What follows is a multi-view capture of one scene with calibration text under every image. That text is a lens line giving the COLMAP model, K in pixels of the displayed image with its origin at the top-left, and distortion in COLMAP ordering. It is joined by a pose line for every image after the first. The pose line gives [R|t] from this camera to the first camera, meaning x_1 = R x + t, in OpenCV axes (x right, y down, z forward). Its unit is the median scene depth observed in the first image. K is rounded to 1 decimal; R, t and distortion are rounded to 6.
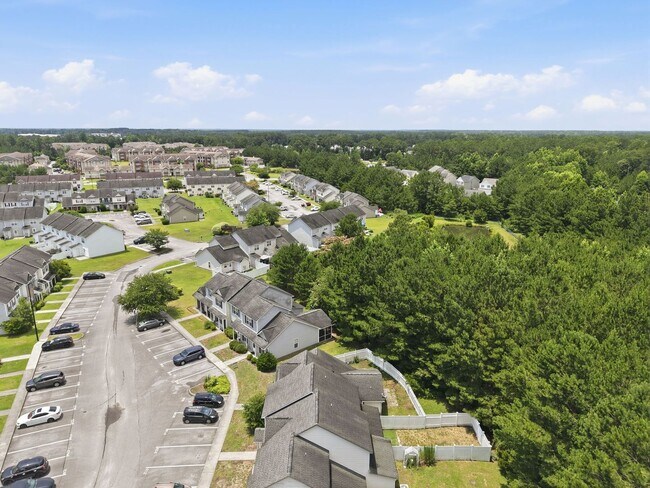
lens RADIAL K [[431.7, 0, 325.0], [0, 431.7, 244.0], [0, 0, 1]] dist [0.061708, -0.098490]
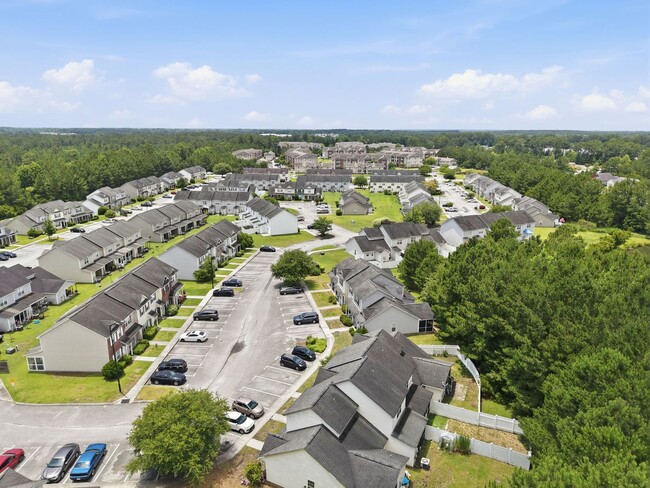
lens RADIAL K [[431.7, 0, 325.0], [0, 431.7, 244.0], [0, 0, 1]] dist [0.061708, -0.098490]
pose [[0.892746, 0.114485, -0.435773, 0.149670], [-0.114854, 0.993053, 0.025595, 0.008116], [0.435675, 0.027201, 0.899693, -0.042255]]
